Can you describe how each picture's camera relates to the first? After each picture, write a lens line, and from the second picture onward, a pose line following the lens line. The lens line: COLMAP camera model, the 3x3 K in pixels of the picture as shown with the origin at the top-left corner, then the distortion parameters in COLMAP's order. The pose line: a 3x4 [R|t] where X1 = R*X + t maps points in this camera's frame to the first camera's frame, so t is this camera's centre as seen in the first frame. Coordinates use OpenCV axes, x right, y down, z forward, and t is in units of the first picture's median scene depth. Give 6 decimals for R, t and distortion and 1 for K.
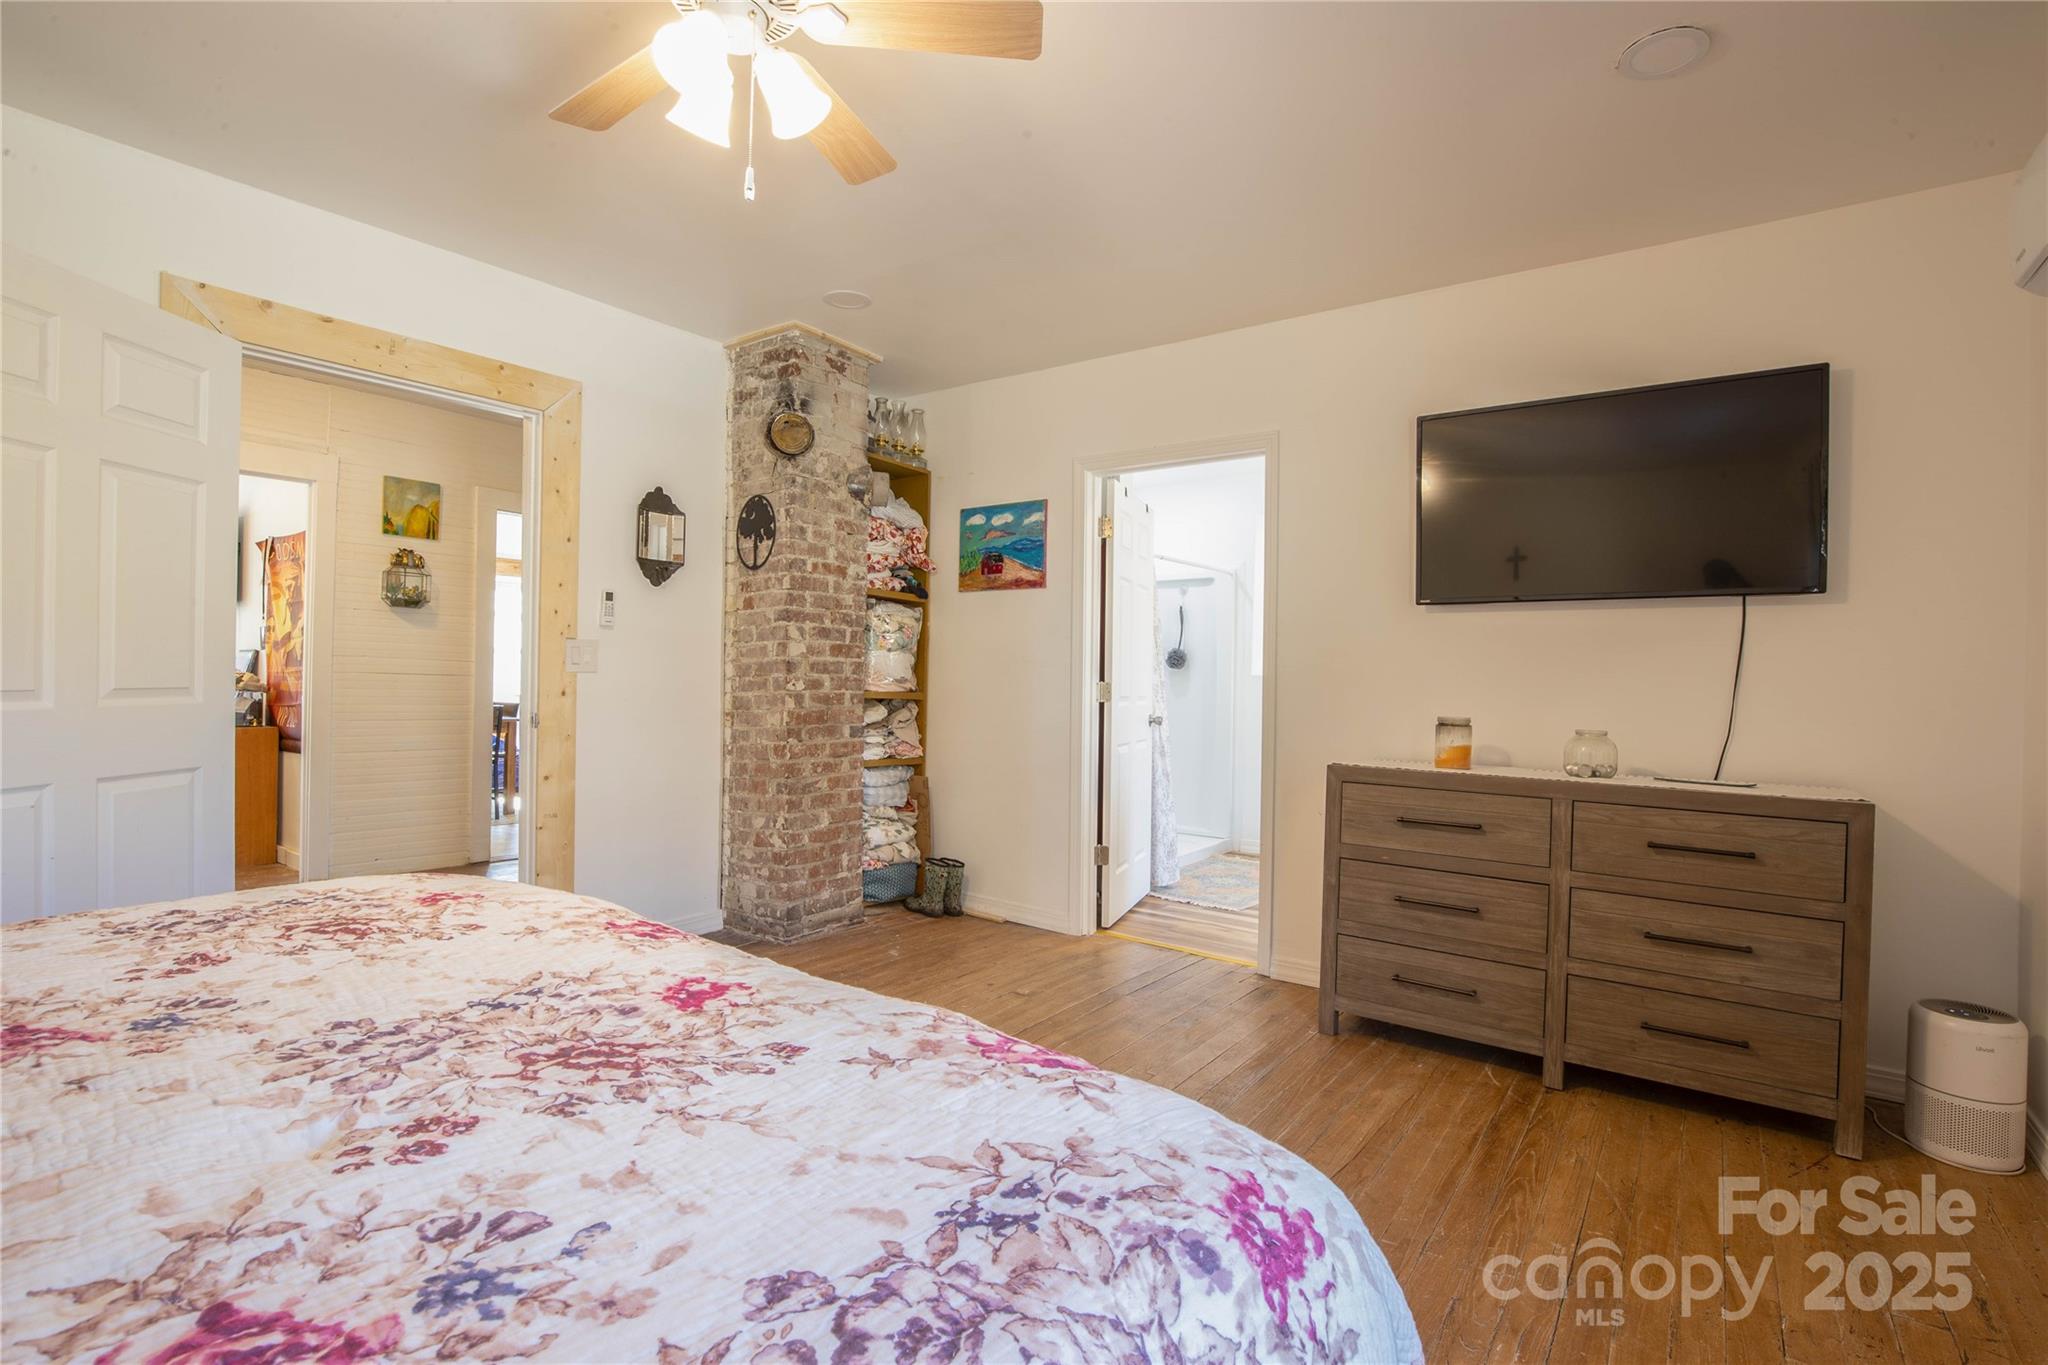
lens RADIAL K [[948.4, 0, 1024.9], [0, 948.4, 683.5], [0, 0, 1]] dist [-0.000008, -0.000011]
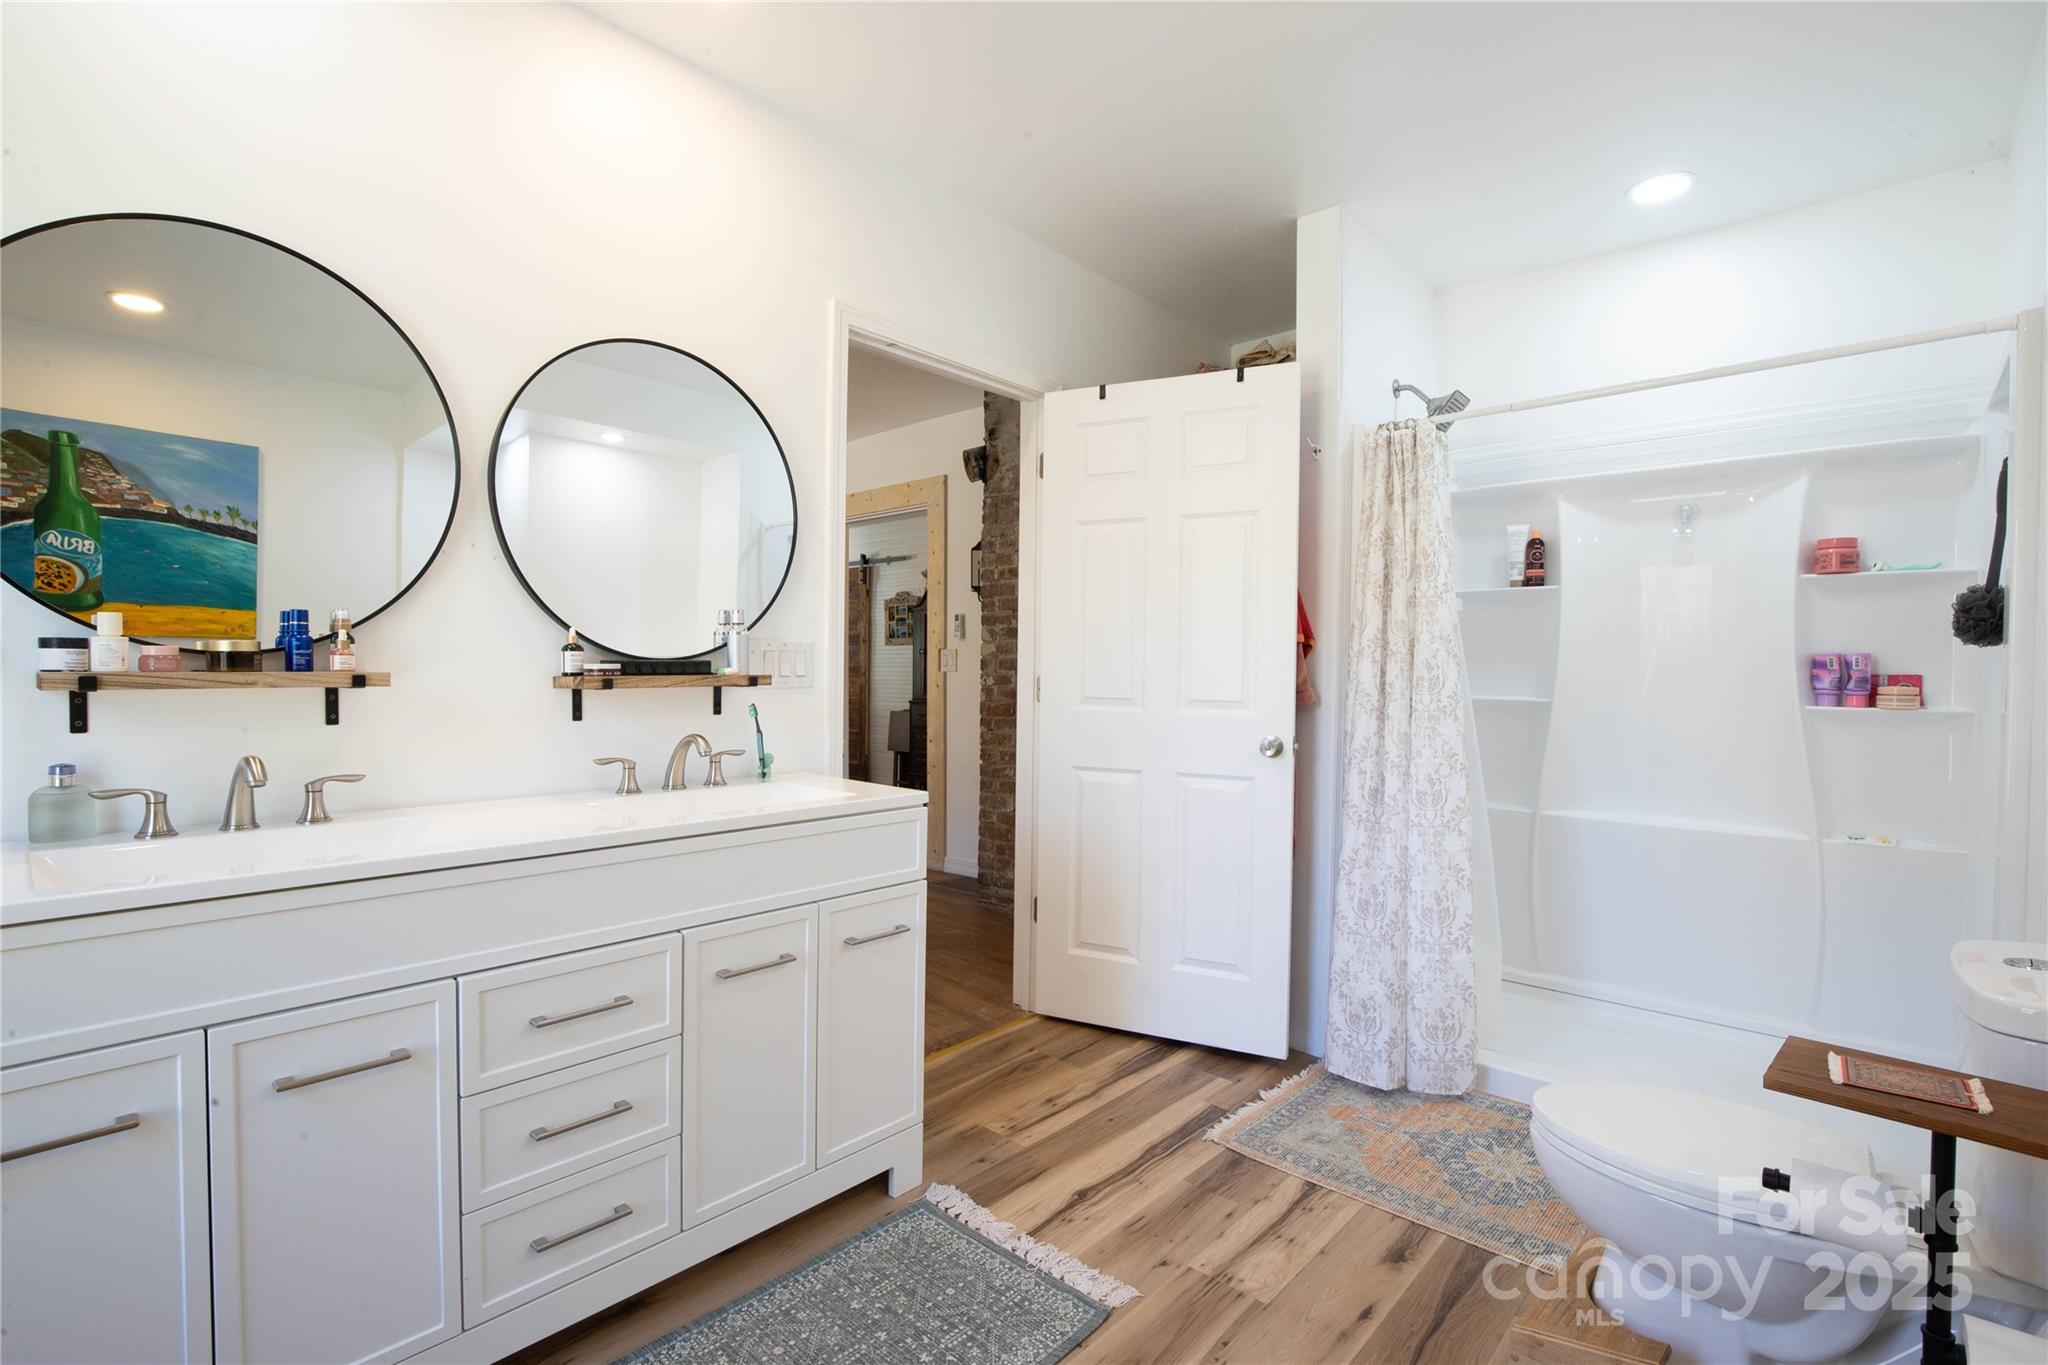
lens RADIAL K [[948.4, 0, 1023.2], [0, 948.4, 684.5], [0, 0, 1]] dist [-0.000008, -0.000011]
pose [[-0.095599, -0.001632, -0.995419, 0.881507], [-0.012992, 0.999916, -0.000391, 0.006256], [0.995335, 0.012895, -0.095612, 1.137638]]
